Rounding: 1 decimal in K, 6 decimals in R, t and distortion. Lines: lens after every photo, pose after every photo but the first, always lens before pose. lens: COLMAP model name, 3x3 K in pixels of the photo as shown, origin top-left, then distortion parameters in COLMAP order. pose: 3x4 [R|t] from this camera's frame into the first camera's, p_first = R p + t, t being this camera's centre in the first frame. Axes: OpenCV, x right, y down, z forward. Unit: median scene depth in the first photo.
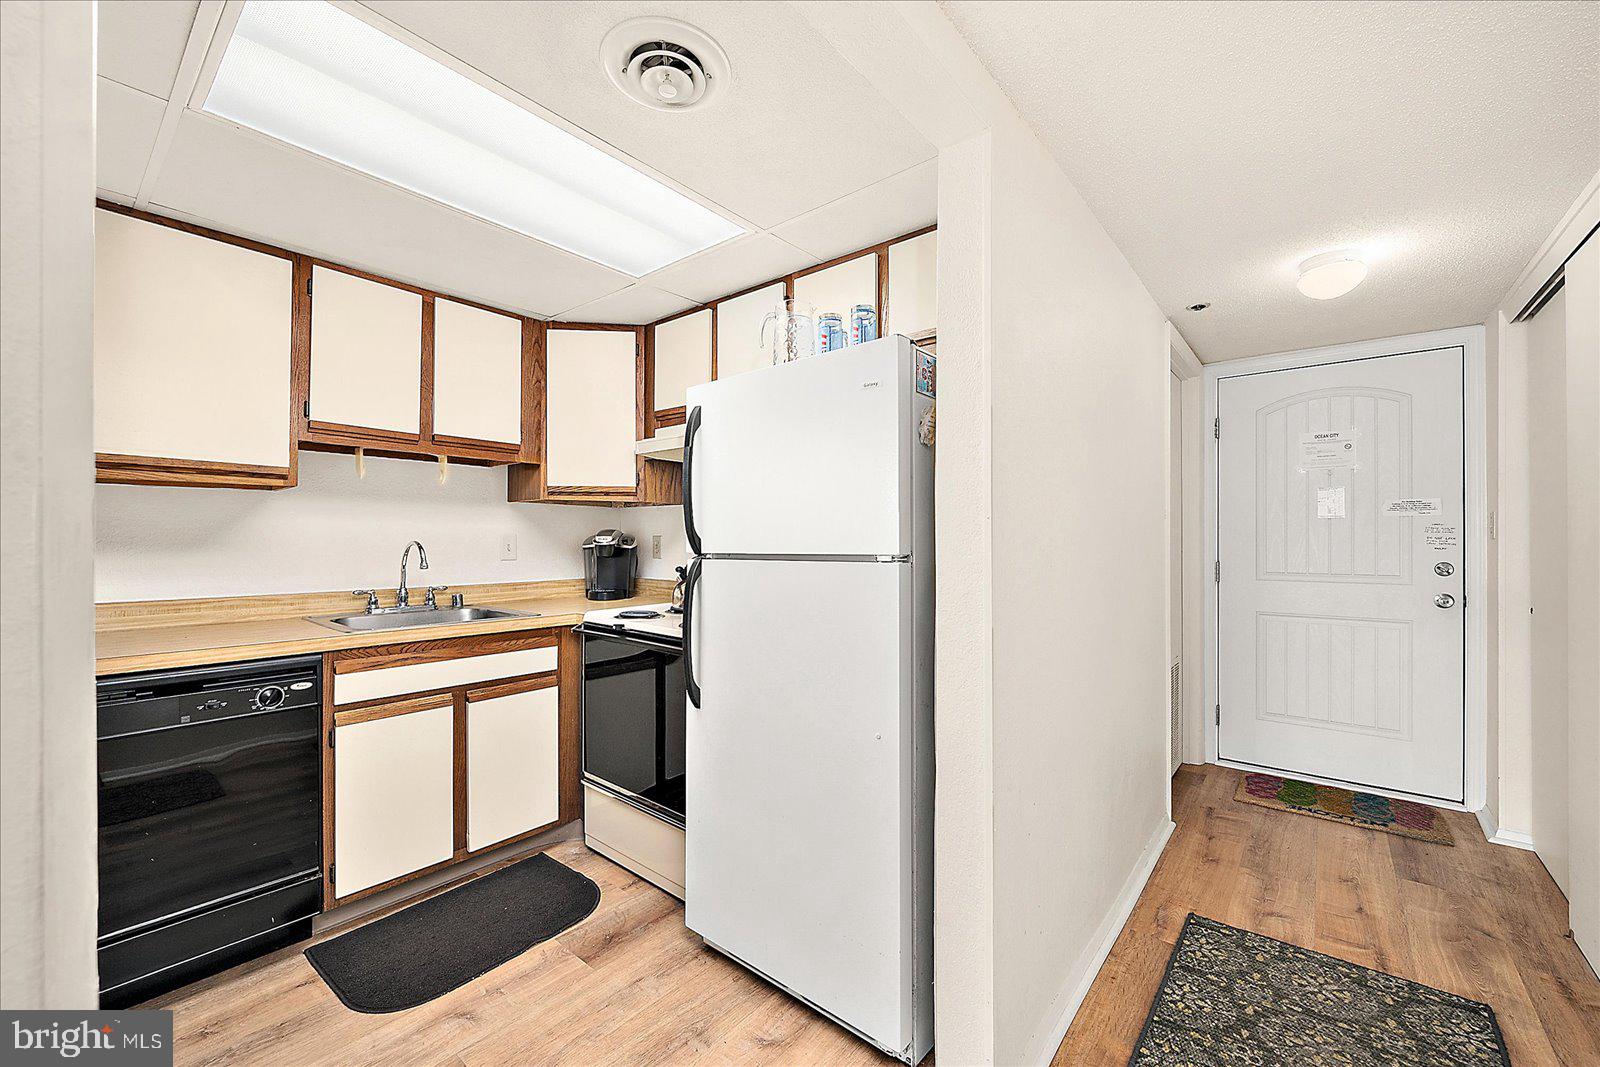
lens RADIAL K [[615.0, 0, 754.8], [0, 615.0, 536.8], [0, 0, 1]] dist [-0.005165, -0.000852]
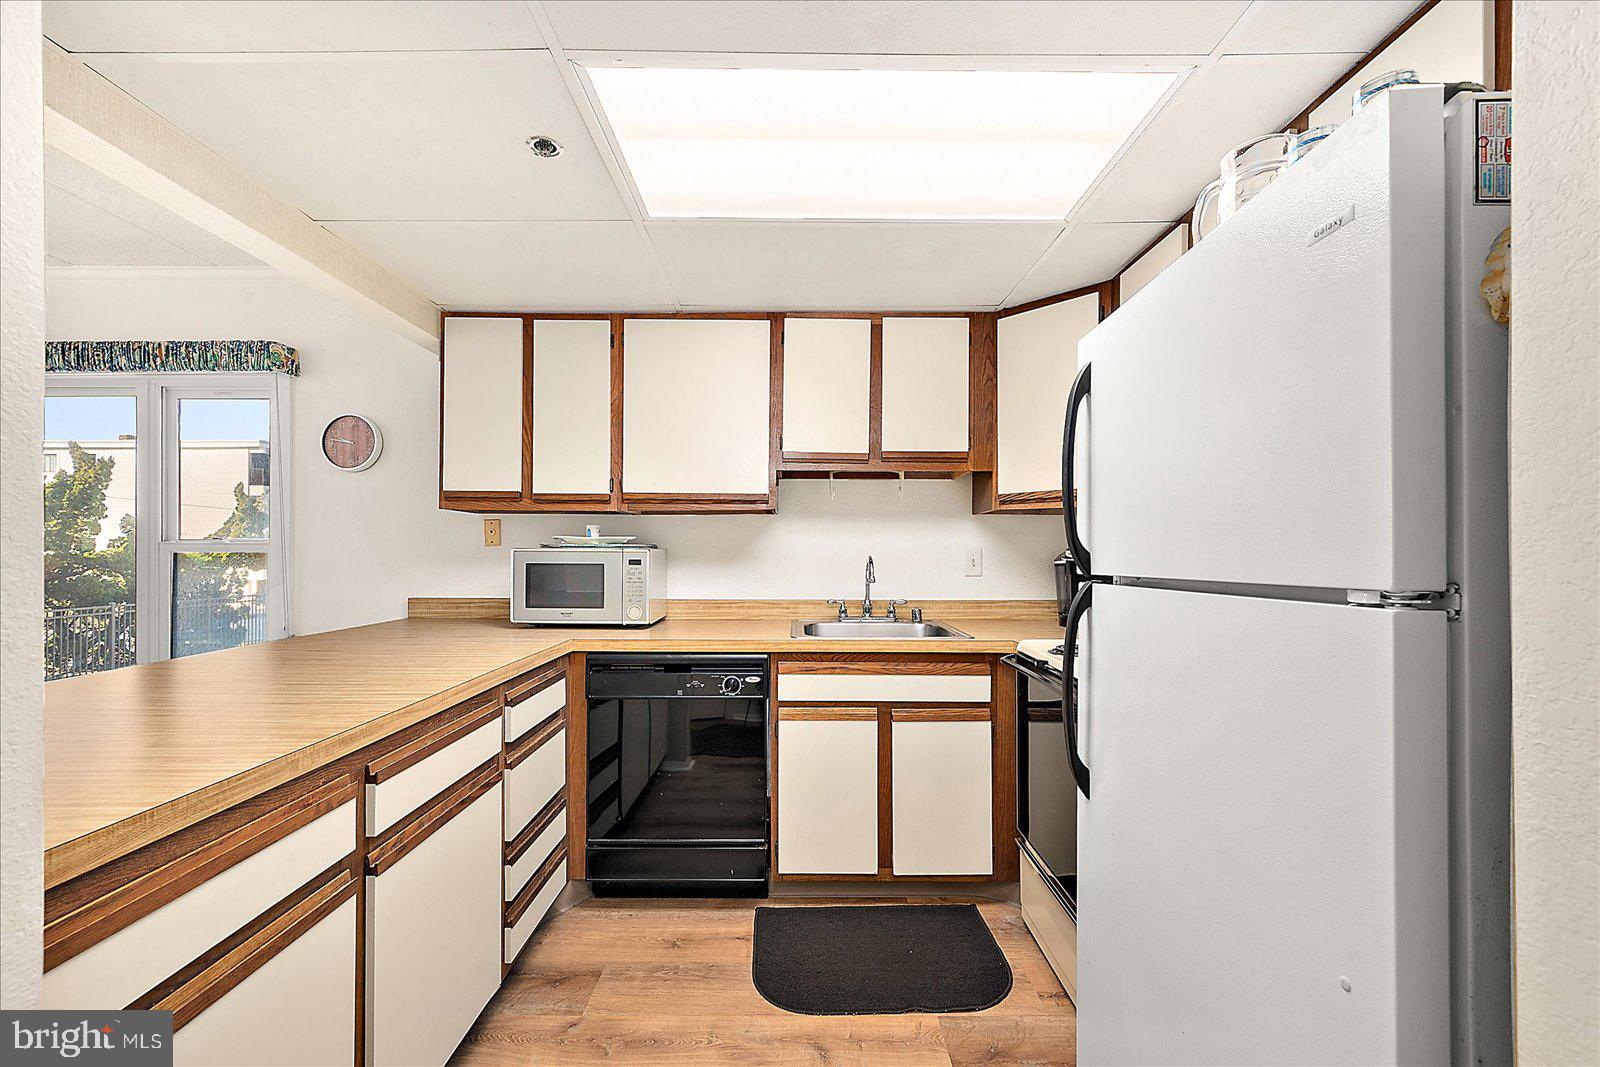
lens RADIAL K [[615.0, 0, 787.0], [0, 615.0, 548.6], [0, 0, 1]] dist [-0.005165, -0.000852]
pose [[0.680110, -0.006242, -0.733083, 0.137828], [0.003099, 0.999979, -0.005639, 0.000492], [0.733104, 0.001564, 0.680115, 0.211232]]
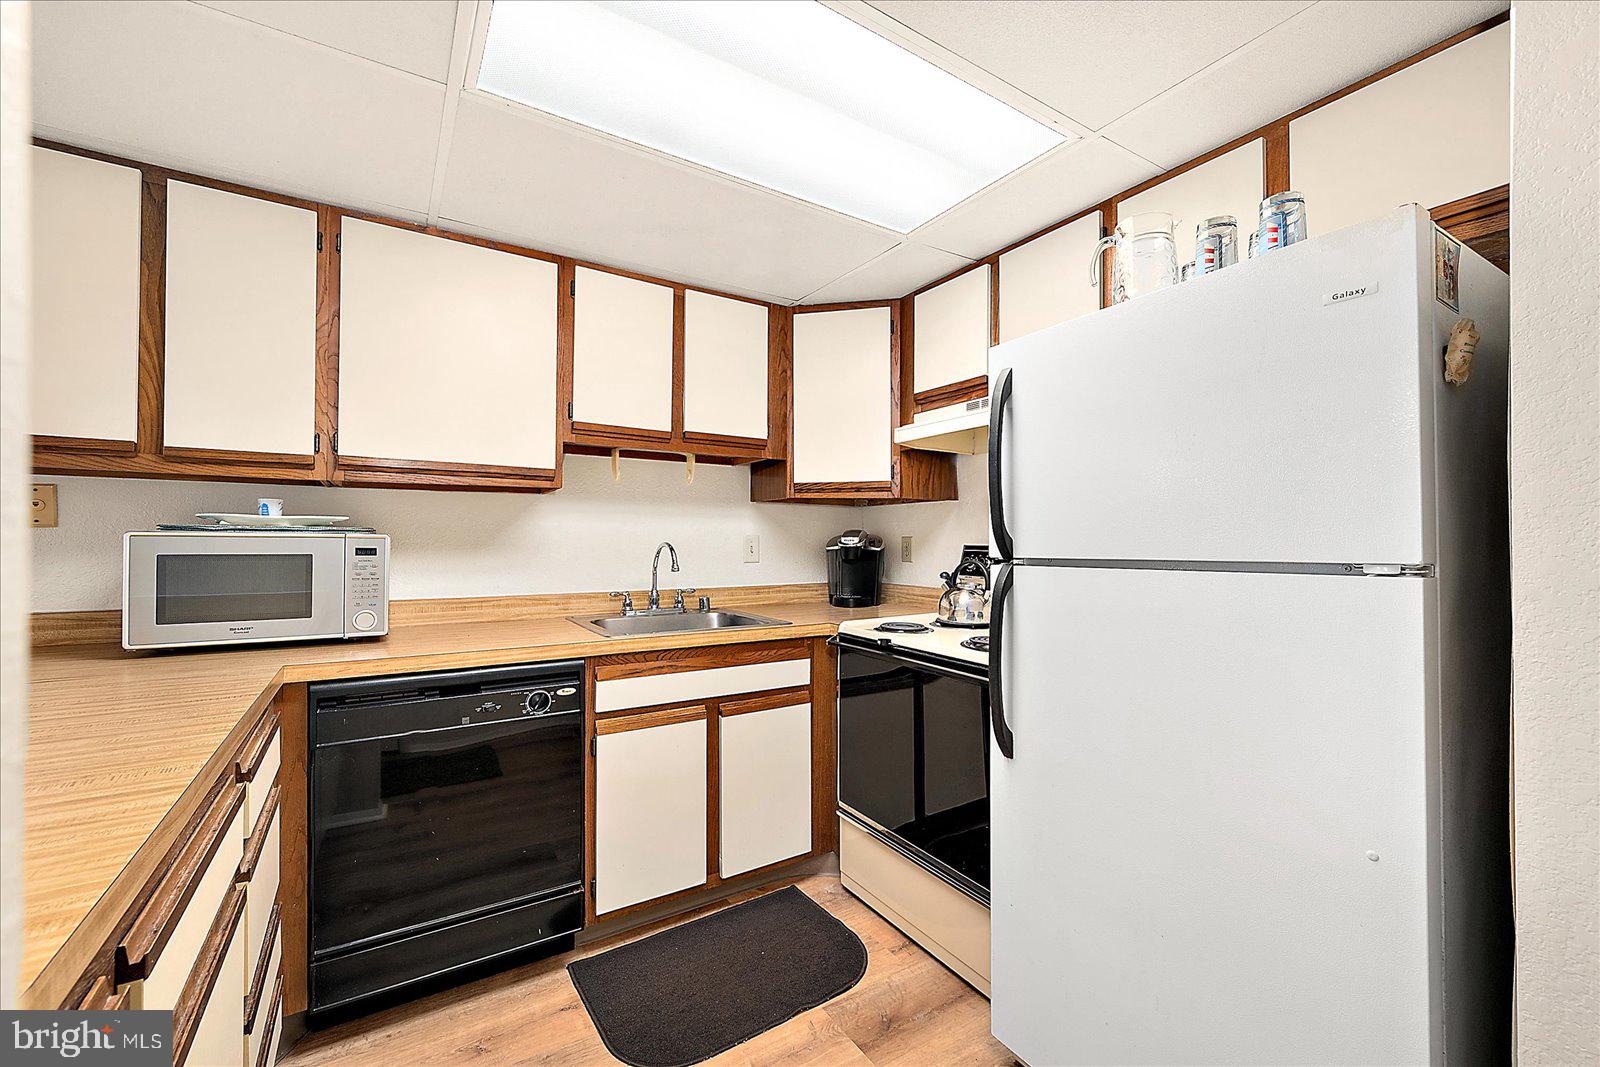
lens RADIAL K [[615.0, 0, 796.8], [0, 615.0, 535.5], [0, 0, 1]] dist [-0.005165, -0.000852]
pose [[0.962793, -0.002792, -0.270226, -0.105434], [0.001414, 0.999985, -0.005294, 0.001847], [0.270237, 0.004715, 0.962782, 0.136591]]
